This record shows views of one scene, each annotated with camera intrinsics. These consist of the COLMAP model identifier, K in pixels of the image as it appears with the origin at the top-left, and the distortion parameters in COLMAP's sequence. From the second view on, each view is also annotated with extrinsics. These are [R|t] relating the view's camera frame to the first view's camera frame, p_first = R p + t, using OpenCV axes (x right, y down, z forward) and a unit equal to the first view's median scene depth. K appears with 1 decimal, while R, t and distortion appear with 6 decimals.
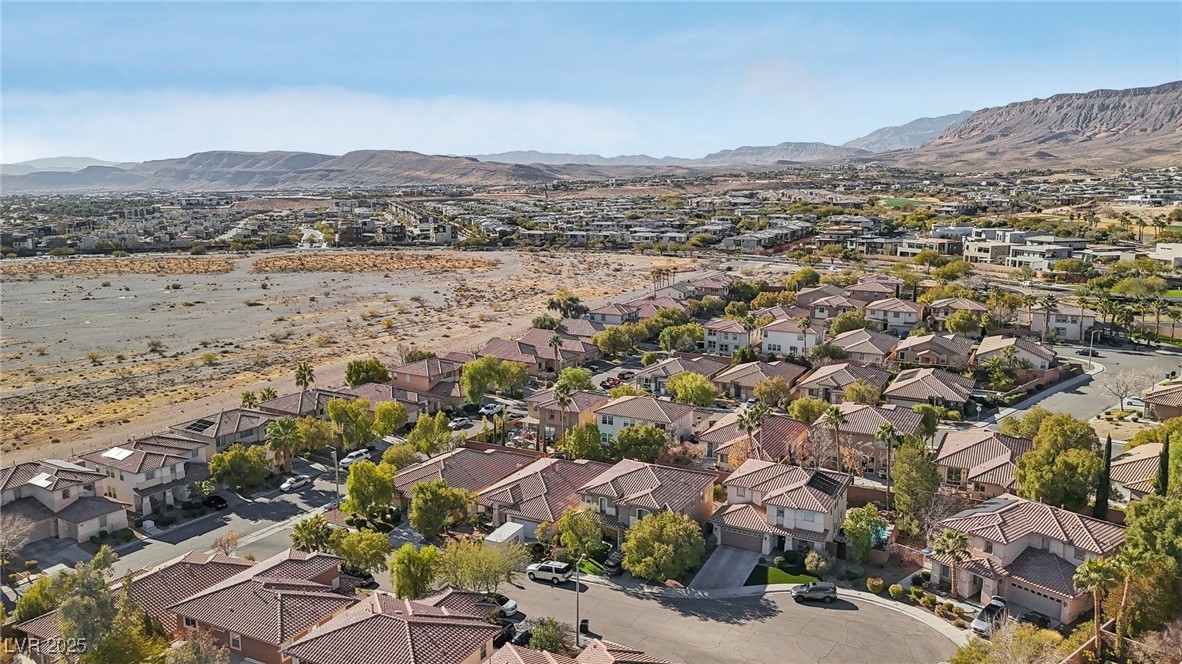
lens RADIAL K [[872.7, 0, 595.6], [0, 872.7, 331.1], [0, 0, 1]] dist [0.078976, -0.087577]
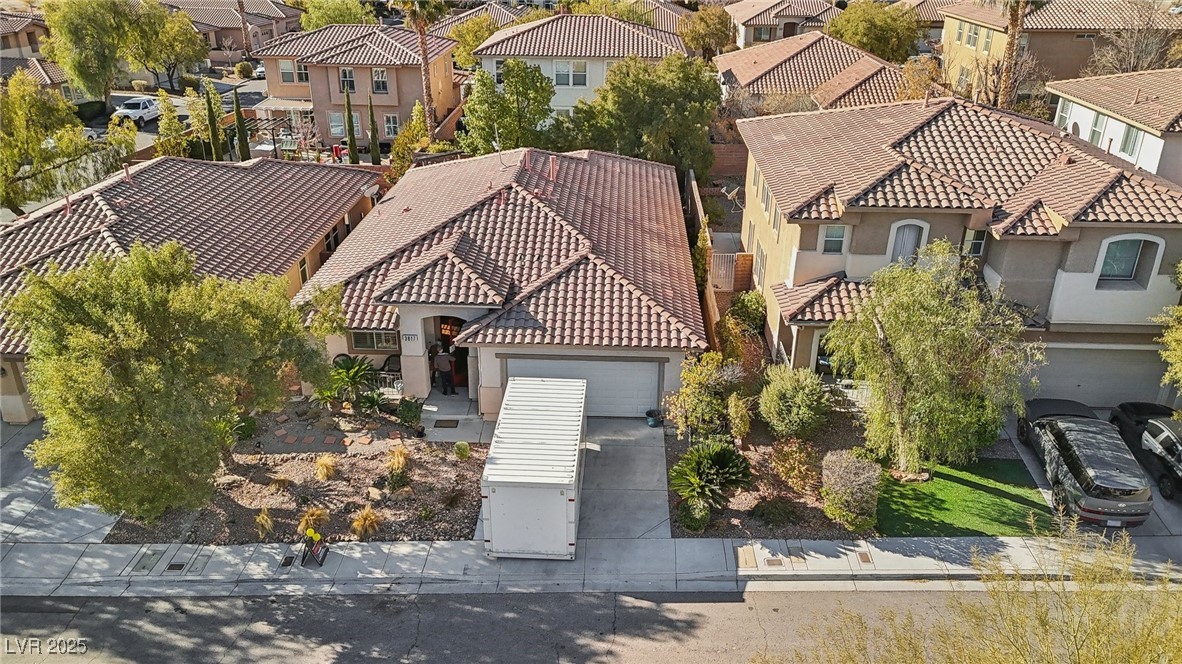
lens RADIAL K [[883.5, 0, 594.2], [0, 883.5, 336.7], [0, 0, 1]] dist [0.071771, -0.062386]
pose [[0.904596, -0.175687, 0.388380, -0.090025], [0.066545, 0.958148, 0.278432, 0.072646], [-0.421043, -0.226024, 0.878428, 0.404730]]
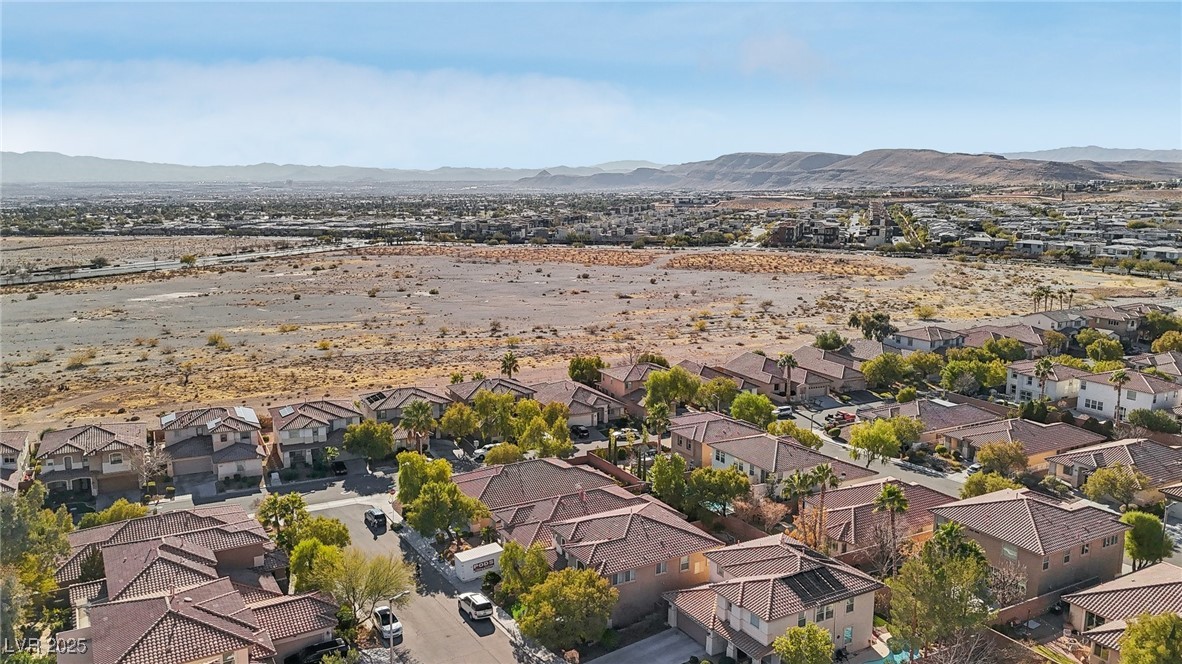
lens RADIAL K [[883.5, 0, 594.2], [0, 883.5, 336.7], [0, 0, 1]] dist [0.071771, -0.062386]
pose [[0.847043, 0.100309, -0.521974, 0.239432], [-0.098359, 0.994651, 0.031532, -0.020965], [0.522345, 0.024632, 0.852379, 0.129216]]
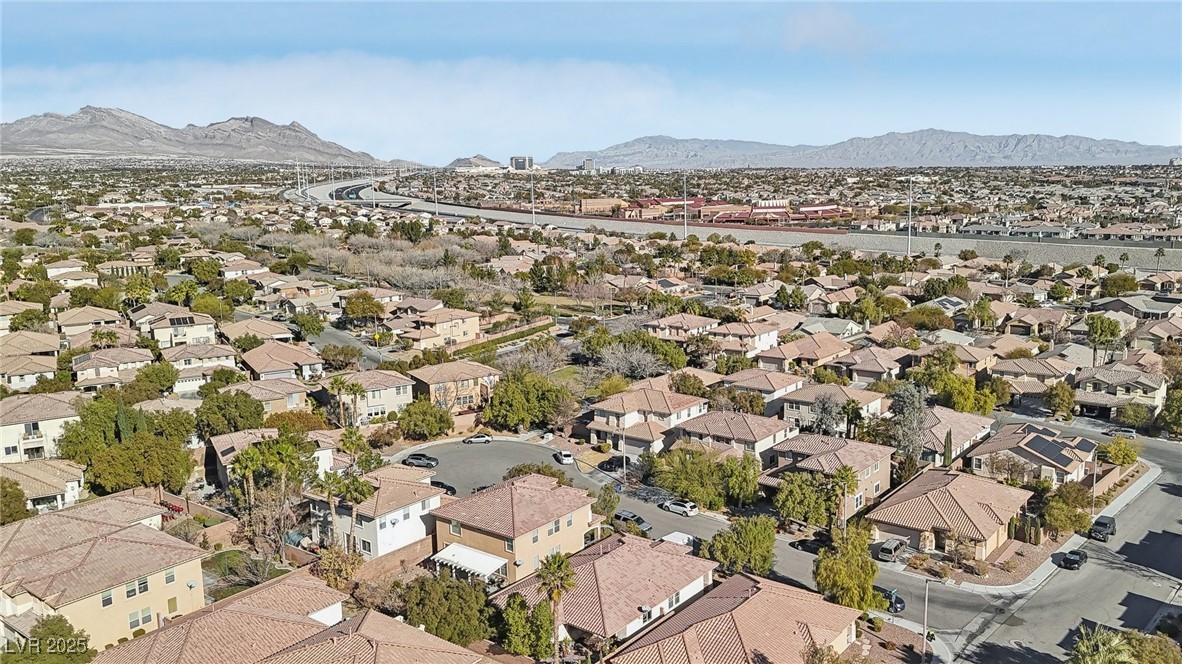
lens RADIAL K [[927.9, 0, 592.2], [0, 927.9, 319.7], [0, 0, 1]] dist [0.074948, -0.087422]
pose [[-0.980428, -0.008885, 0.196678, -0.110431], [0.055836, 0.945416, 0.321048, -0.168152], [-0.188794, 0.325746, -0.926416, 0.958855]]
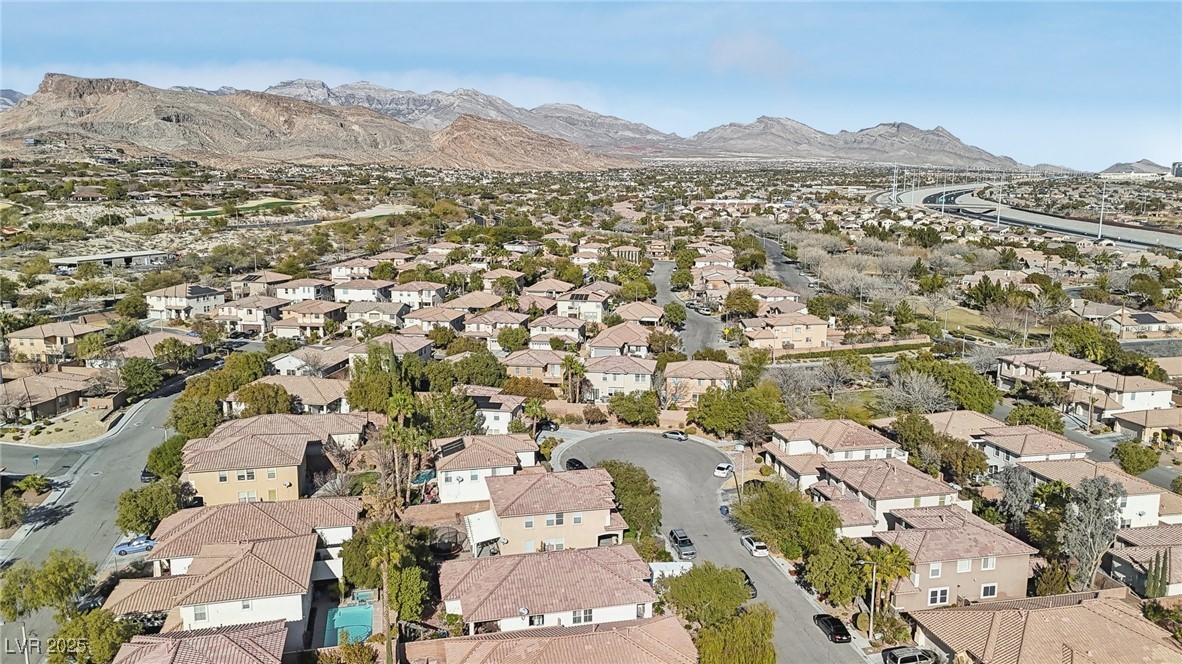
lens RADIAL K [[872.7, 0, 595.6], [0, 872.7, 331.1], [0, 0, 1]] dist [0.078976, -0.087577]
pose [[-0.650864, -0.134064, 0.747264, -0.362481], [0.123791, 0.952371, 0.278684, -0.140217], [-0.749034, 0.273890, -0.603268, 0.789125]]
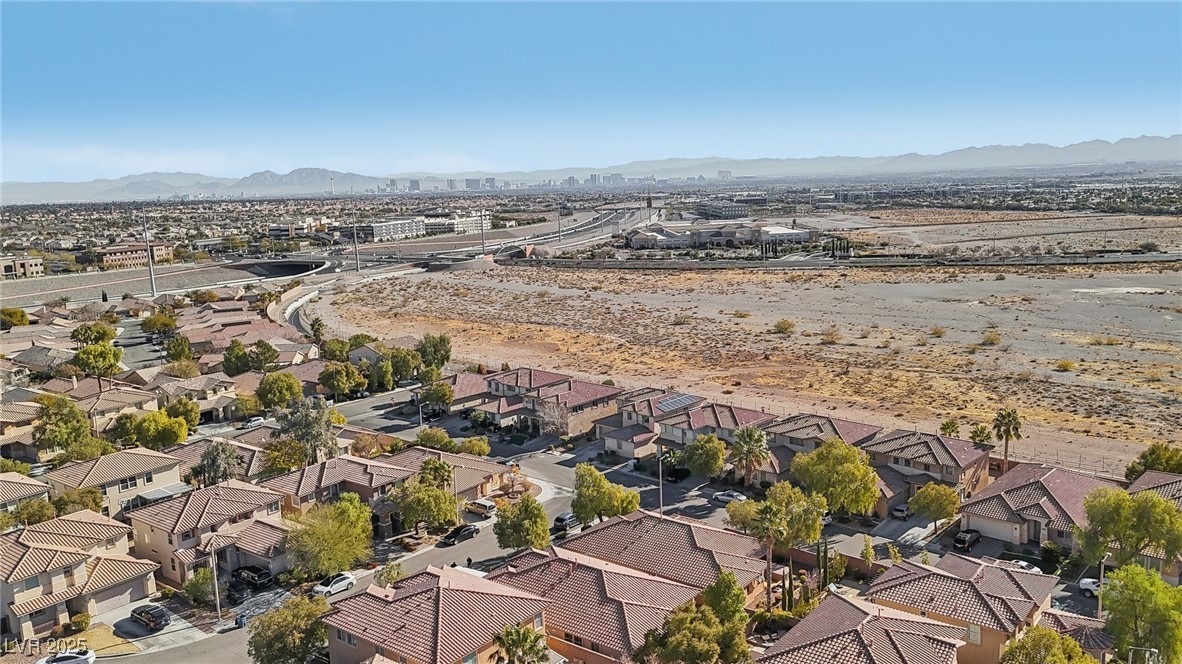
lens RADIAL K [[927.9, 0, 592.2], [0, 927.9, 319.7], [0, 0, 1]] dist [0.074948, -0.087422]
pose [[-0.193427, 0.162987, -0.967482, 0.378225], [-0.132210, 0.972781, 0.190312, -0.110040], [0.972166, 0.164722, -0.166614, 0.629984]]
